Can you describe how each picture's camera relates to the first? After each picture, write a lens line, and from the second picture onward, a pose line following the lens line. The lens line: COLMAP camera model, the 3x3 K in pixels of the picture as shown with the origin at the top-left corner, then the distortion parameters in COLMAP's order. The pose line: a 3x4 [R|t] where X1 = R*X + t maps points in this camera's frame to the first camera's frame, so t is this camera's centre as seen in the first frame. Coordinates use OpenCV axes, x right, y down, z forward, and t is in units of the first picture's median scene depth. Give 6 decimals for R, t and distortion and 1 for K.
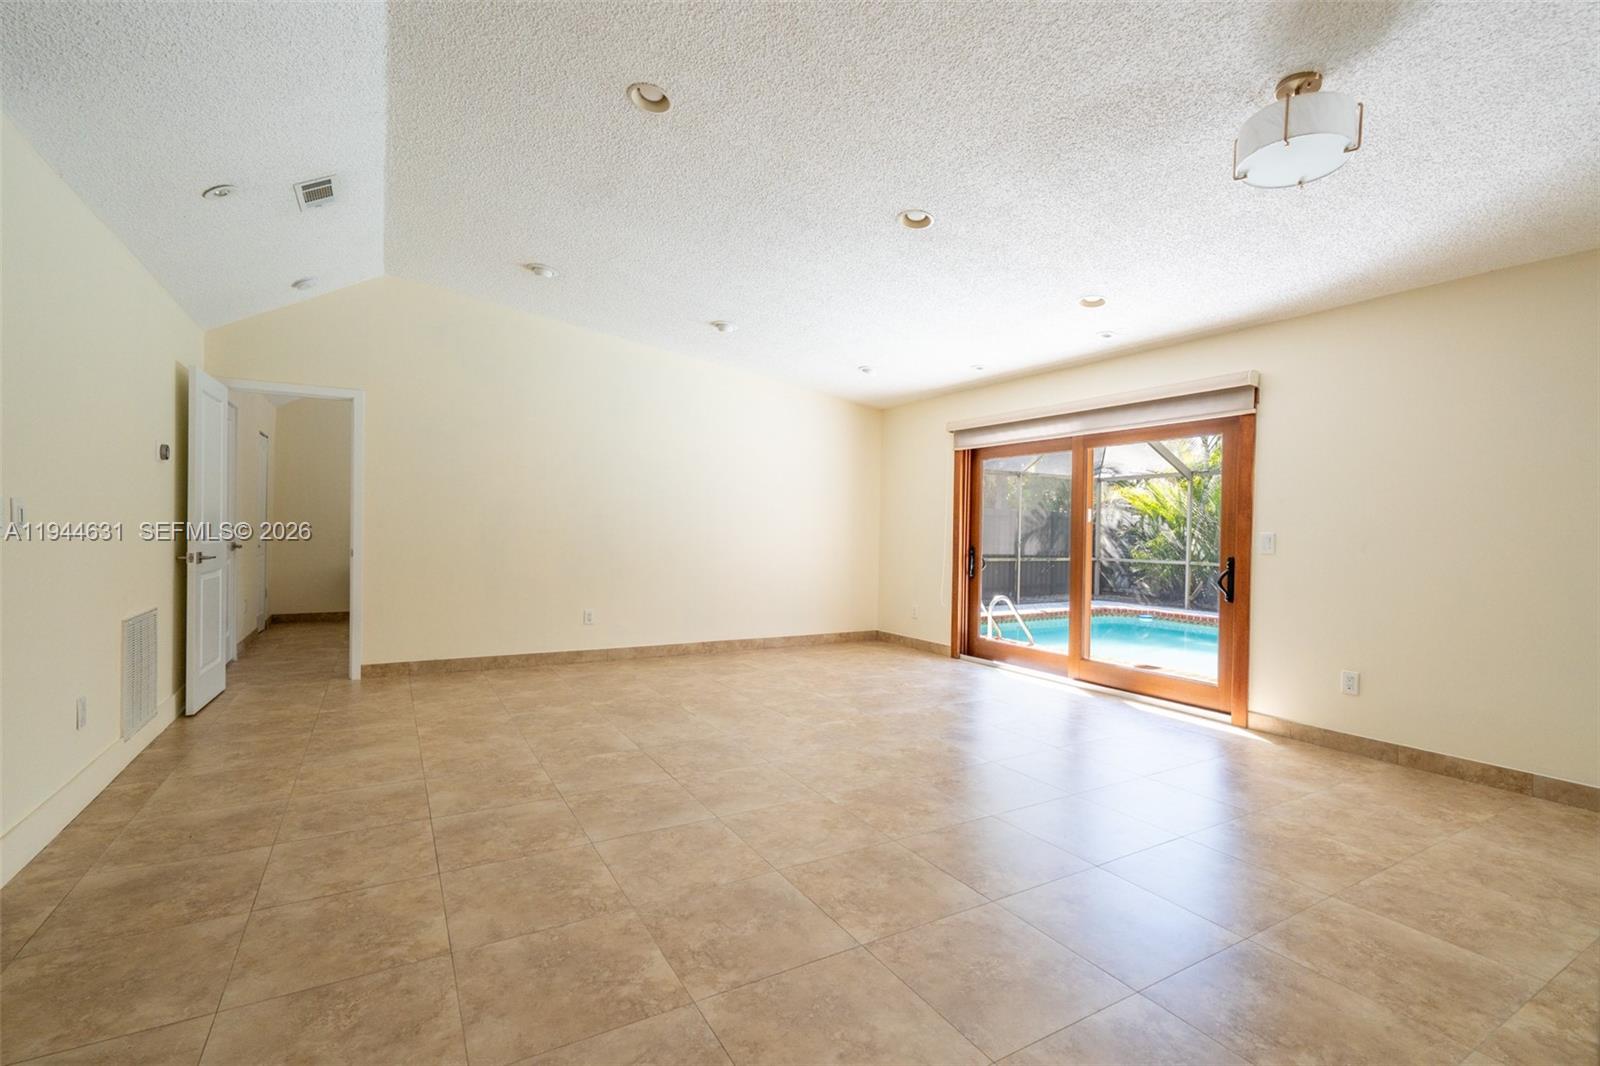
lens RADIAL K [[718.5, 0, 796.9], [0, 718.5, 532.0], [0, 0, 1]] dist [-0.012671, 0.000047]
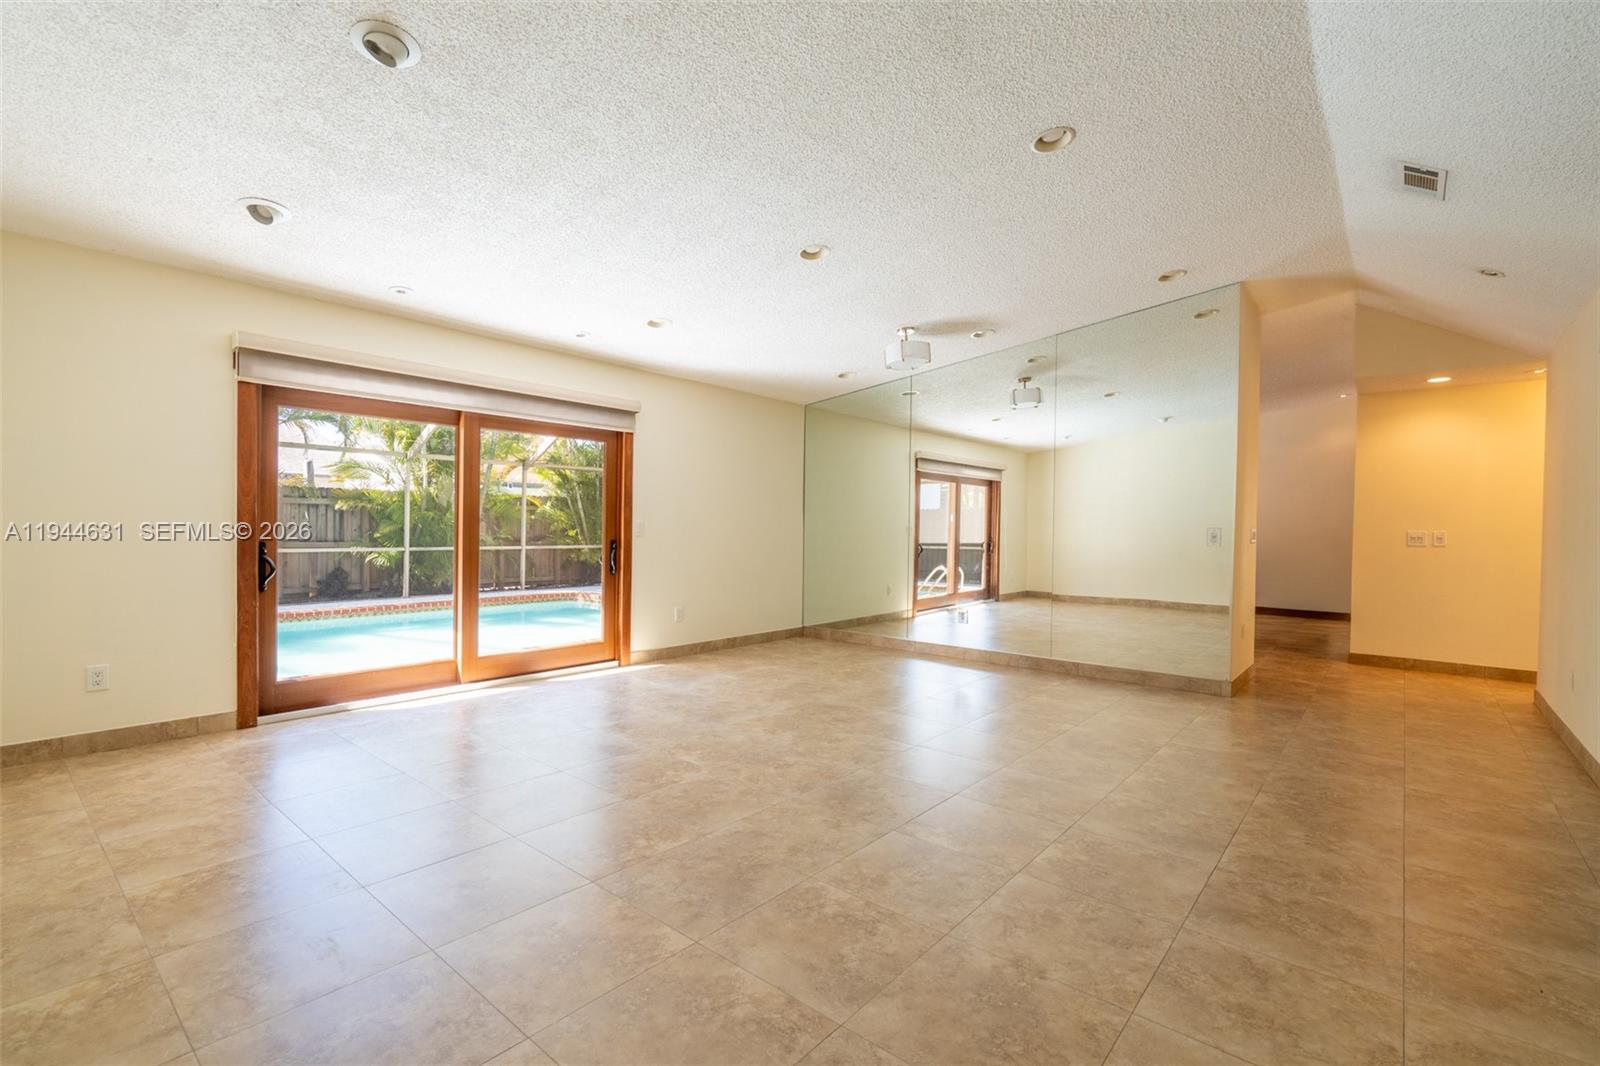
lens RADIAL K [[718.5, 0, 795.7], [0, 718.5, 533.7], [0, 0, 1]] dist [-0.012671, 0.000047]
pose [[-0.336669, -0.031167, 0.941107, -0.877215], [-0.016472, 0.999494, 0.027208, -0.020876], [-0.941479, -0.006341, -0.337012, 1.358448]]
